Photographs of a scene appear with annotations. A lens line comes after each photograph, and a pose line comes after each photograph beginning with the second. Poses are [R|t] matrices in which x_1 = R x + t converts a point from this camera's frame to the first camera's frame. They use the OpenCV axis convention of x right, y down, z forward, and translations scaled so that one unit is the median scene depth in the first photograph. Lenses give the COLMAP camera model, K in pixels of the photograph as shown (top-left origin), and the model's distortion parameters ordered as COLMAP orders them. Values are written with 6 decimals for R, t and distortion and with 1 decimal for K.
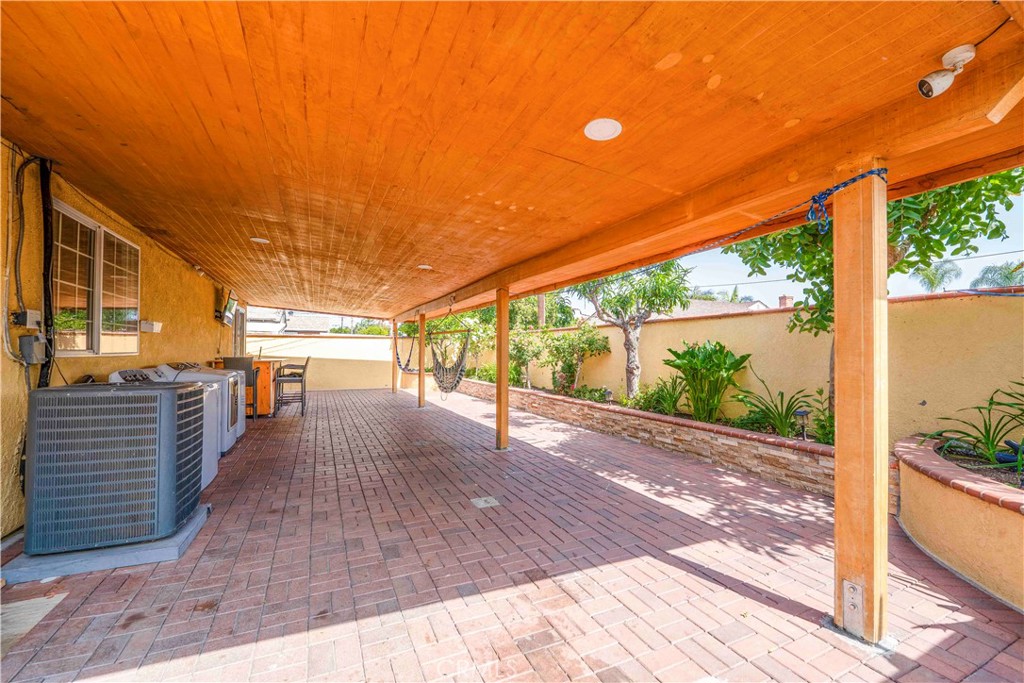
lens RADIAL K [[416.7, 0, 512.0], [0, 416.7, 343.7], [0, 0, 1]] dist [-0.004588, -0.000867]
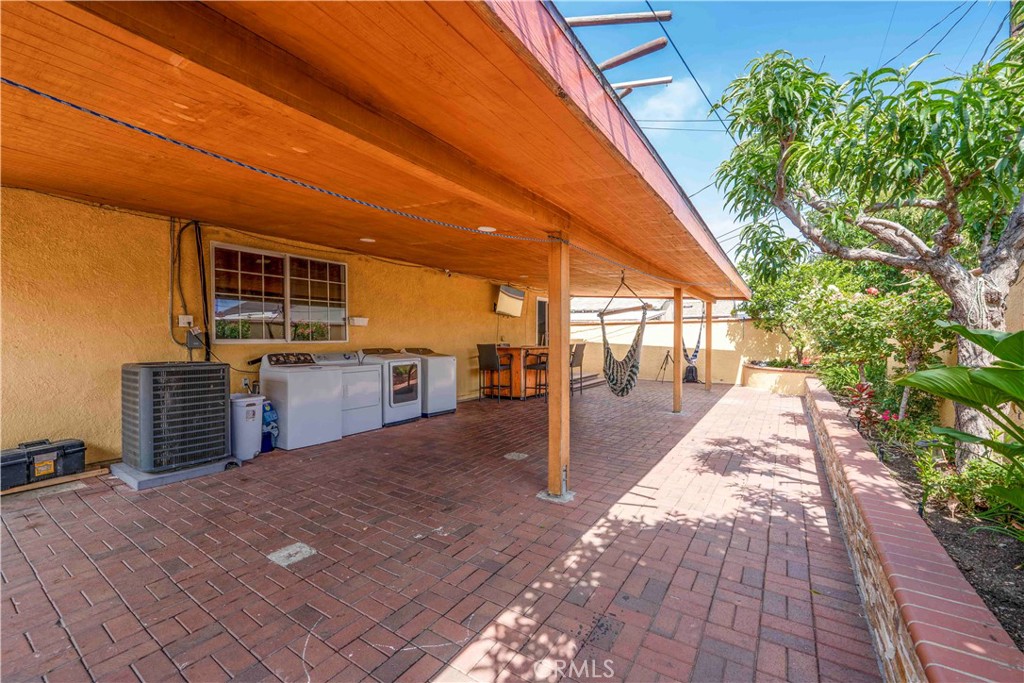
lens RADIAL K [[416.7, 0, 513.5], [0, 416.7, 344.5], [0, 0, 1]] dist [-0.004588, -0.000867]
pose [[0.521493, 0.008082, -0.853217, 0.581944], [0.019037, 0.999596, 0.021104, 0.015635], [0.853043, -0.027248, 0.521129, 0.773417]]
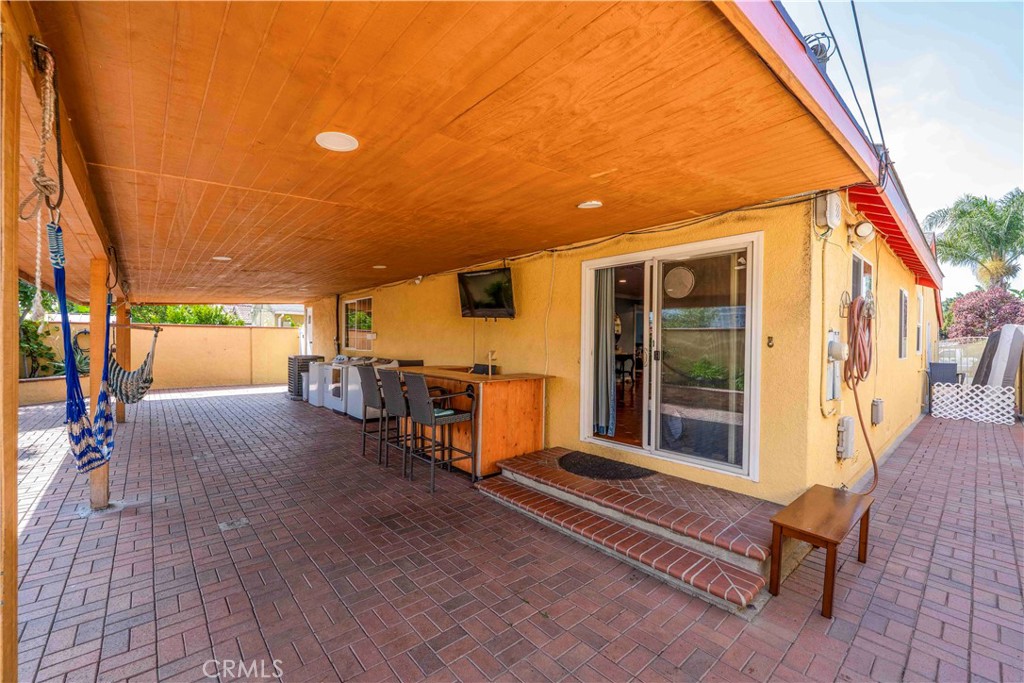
lens RADIAL K [[416.7, 0, 512.2], [0, 416.7, 342.0], [0, 0, 1]] dist [-0.004588, -0.000867]
pose [[-0.960716, -0.016188, -0.277060, -1.029198], [-0.012462, 0.999807, -0.015204, 0.004184], [0.277252, -0.011154, -0.960732, 3.182102]]
